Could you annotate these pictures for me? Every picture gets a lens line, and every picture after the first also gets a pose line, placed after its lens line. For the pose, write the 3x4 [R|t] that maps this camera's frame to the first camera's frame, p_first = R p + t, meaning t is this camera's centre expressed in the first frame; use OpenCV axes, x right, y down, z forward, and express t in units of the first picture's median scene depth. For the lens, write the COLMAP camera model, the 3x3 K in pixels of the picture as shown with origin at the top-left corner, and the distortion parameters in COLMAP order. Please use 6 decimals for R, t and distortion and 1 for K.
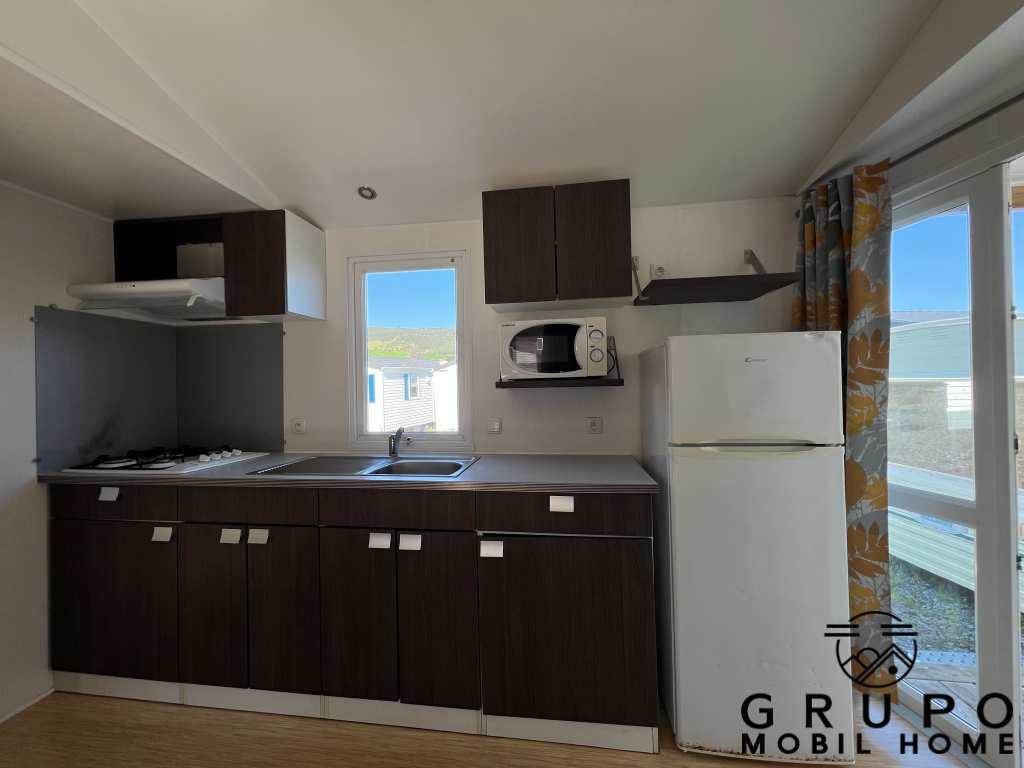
lens RADIAL K [[407.2, 0, 513.9], [0, 407.2, 386.1], [0, 0, 1]] dist [0.001024, 0.000048]
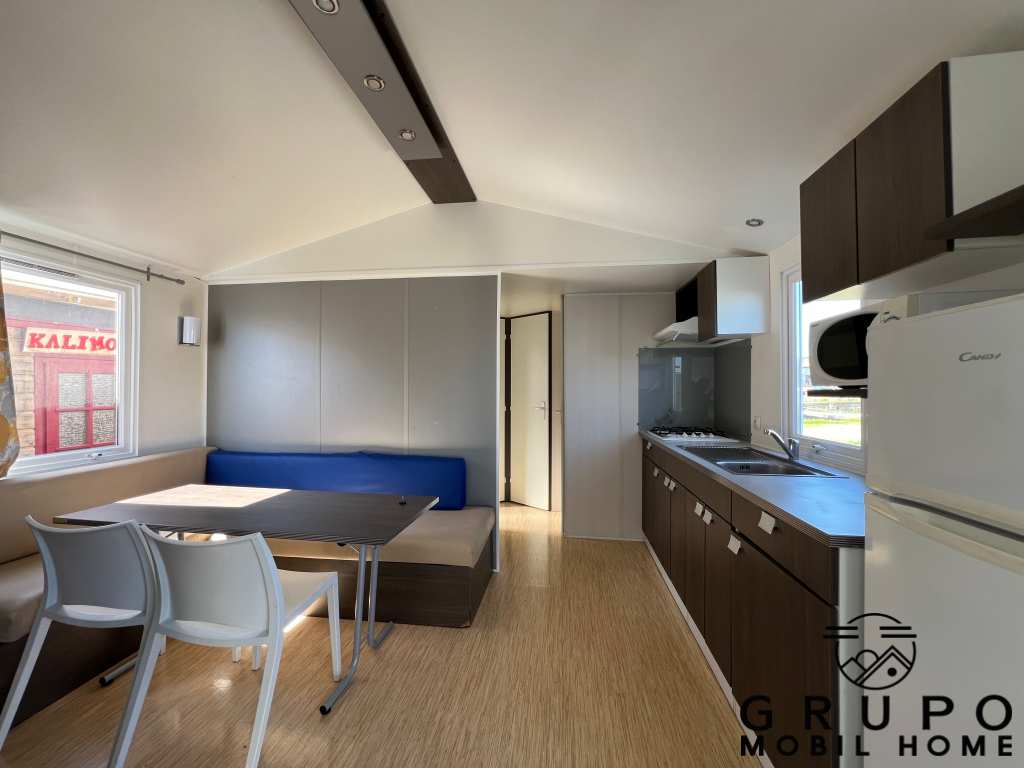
lens RADIAL K [[407.2, 0, 513.9], [0, 407.2, 386.1], [0, 0, 1]] dist [0.001024, 0.000048]
pose [[0.009544, 0.007201, -0.999929, 0.797183], [0.002283, 0.999971, 0.007223, -0.024350], [0.999952, -0.002352, 0.009527, 0.316441]]
